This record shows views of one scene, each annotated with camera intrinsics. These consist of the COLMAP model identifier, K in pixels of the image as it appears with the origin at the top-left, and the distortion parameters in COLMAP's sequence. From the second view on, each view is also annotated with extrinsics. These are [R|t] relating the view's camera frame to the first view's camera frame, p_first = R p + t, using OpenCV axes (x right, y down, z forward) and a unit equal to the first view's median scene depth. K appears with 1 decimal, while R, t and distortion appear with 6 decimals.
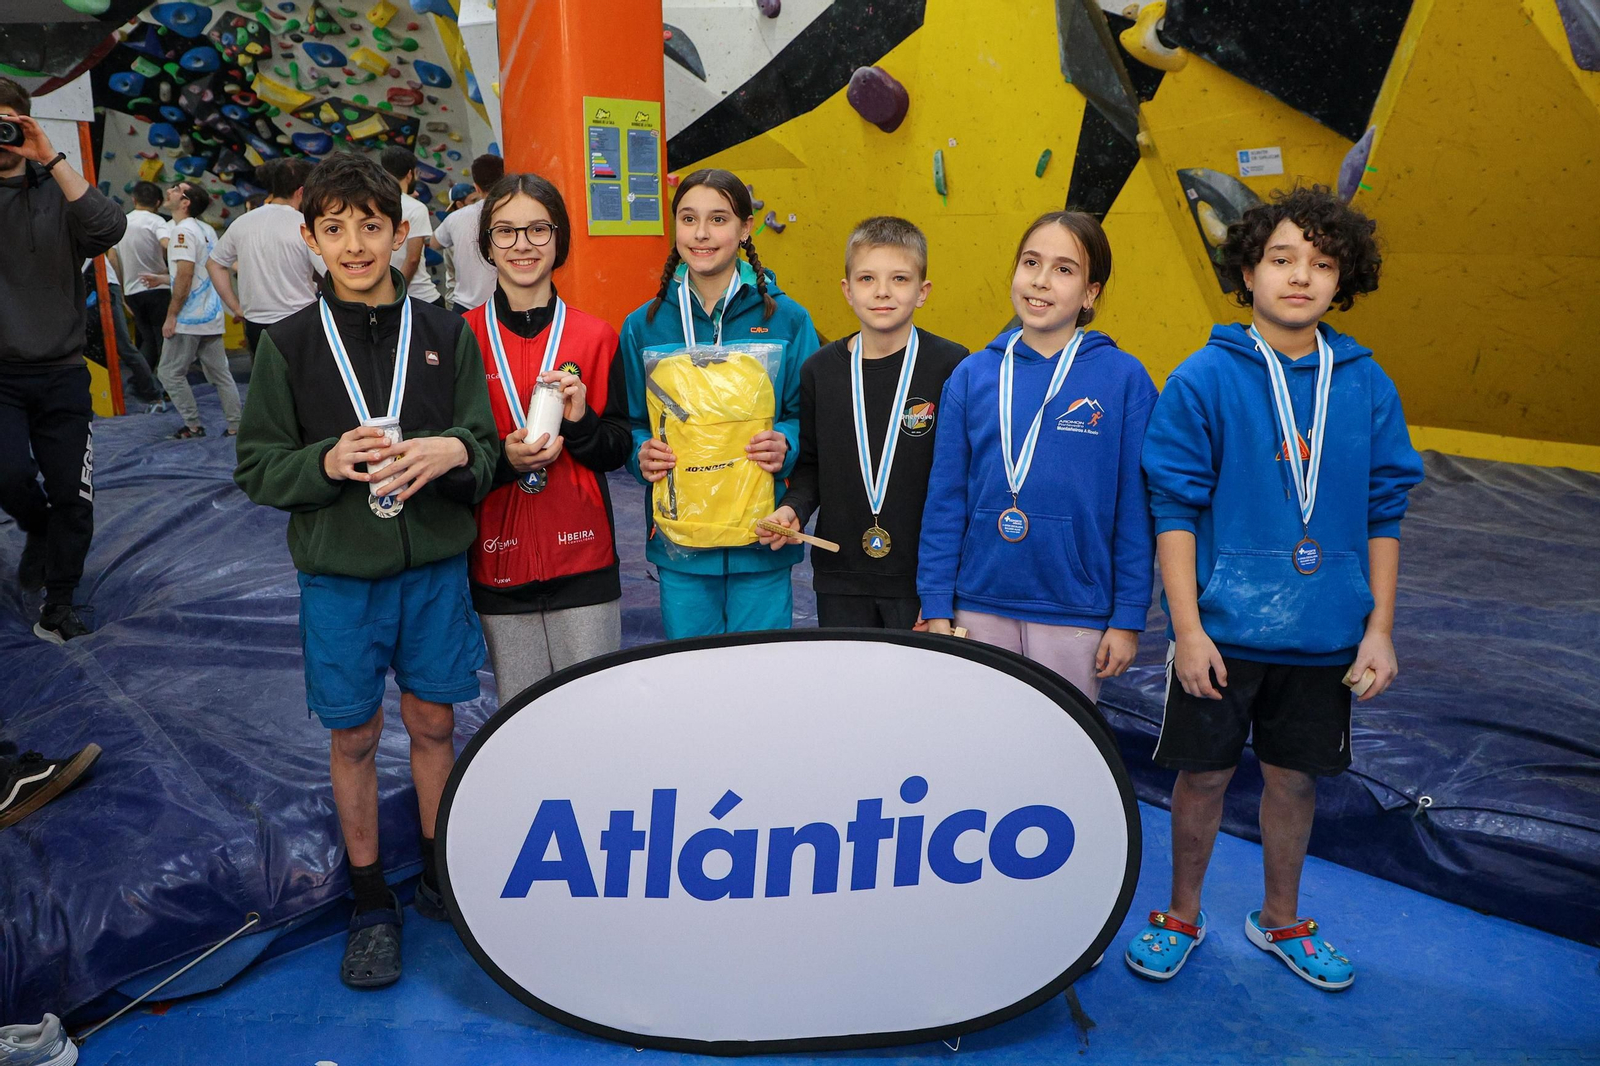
lens RADIAL K [[1214.6, 0, 765.0], [0, 1214.6, 494.3], [0, 0, 1]] dist [-0.050664, 0.002882]
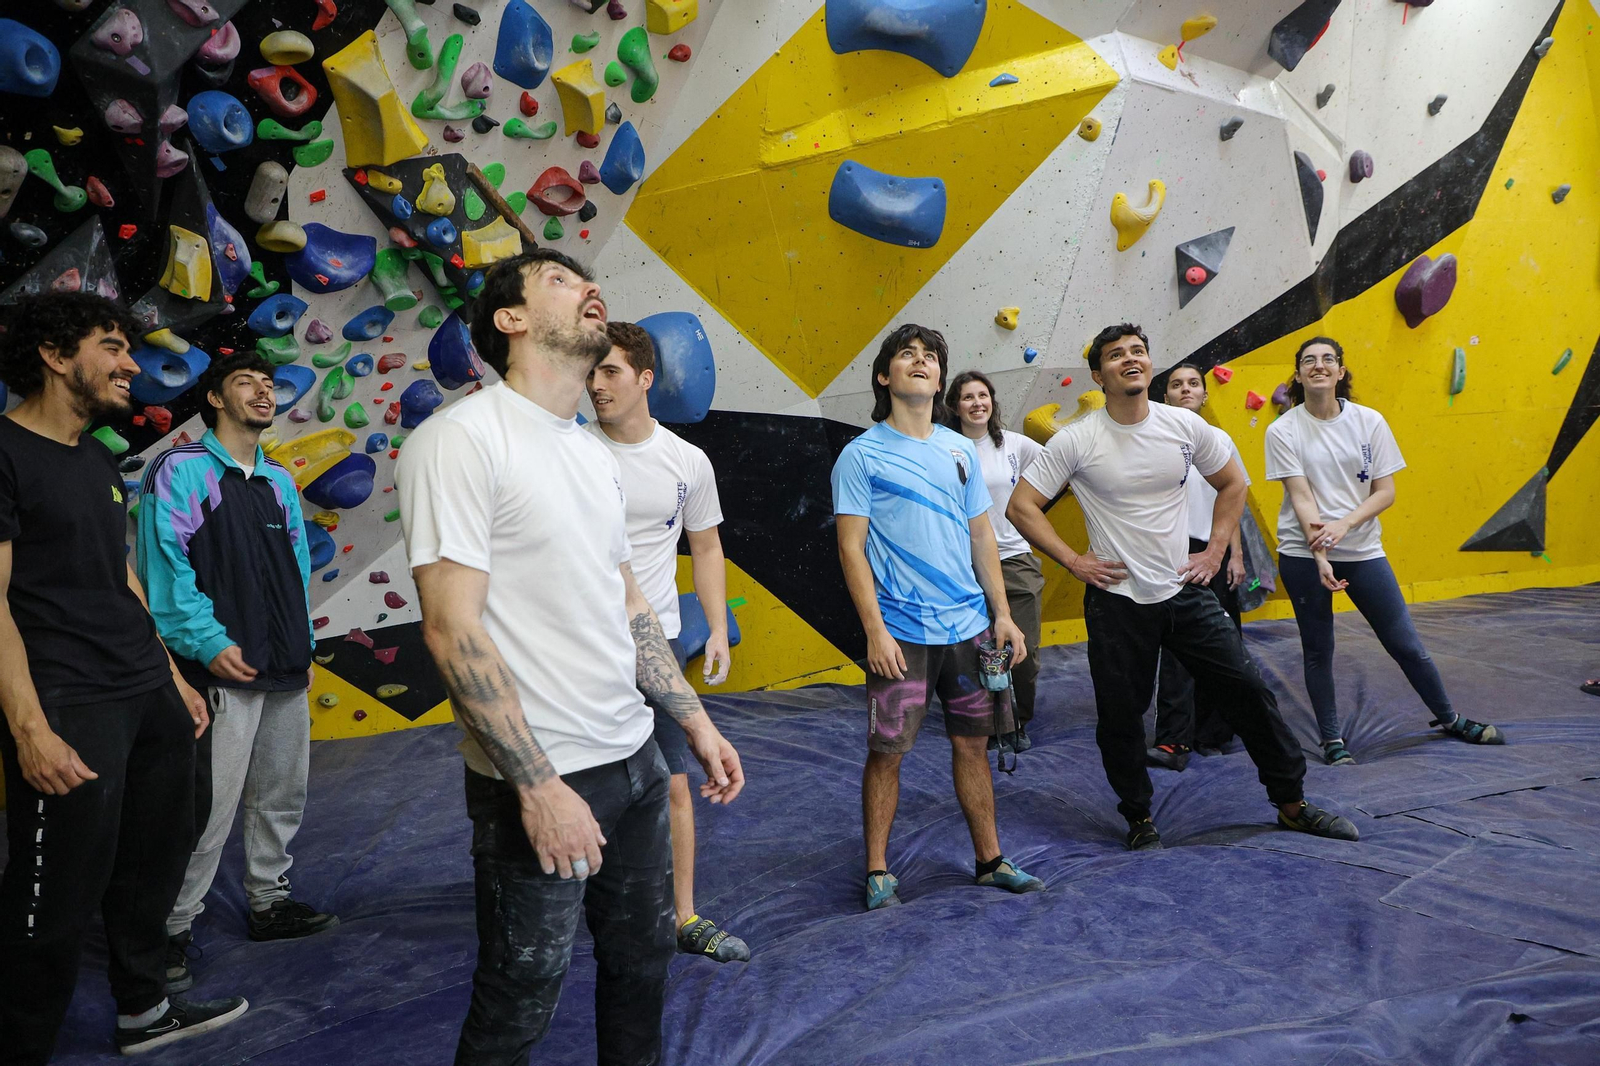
lens RADIAL K [[1079.1, 0, 804.9], [0, 1079.1, 529.4], [0, 0, 1]] dist [0.014073, -0.000780]
pose [[0.480553, -0.068808, 0.874262, -0.667348], [0.246800, 0.967236, -0.059532, -0.169304], [-0.841522, 0.244376, 0.481790, 0.805839]]
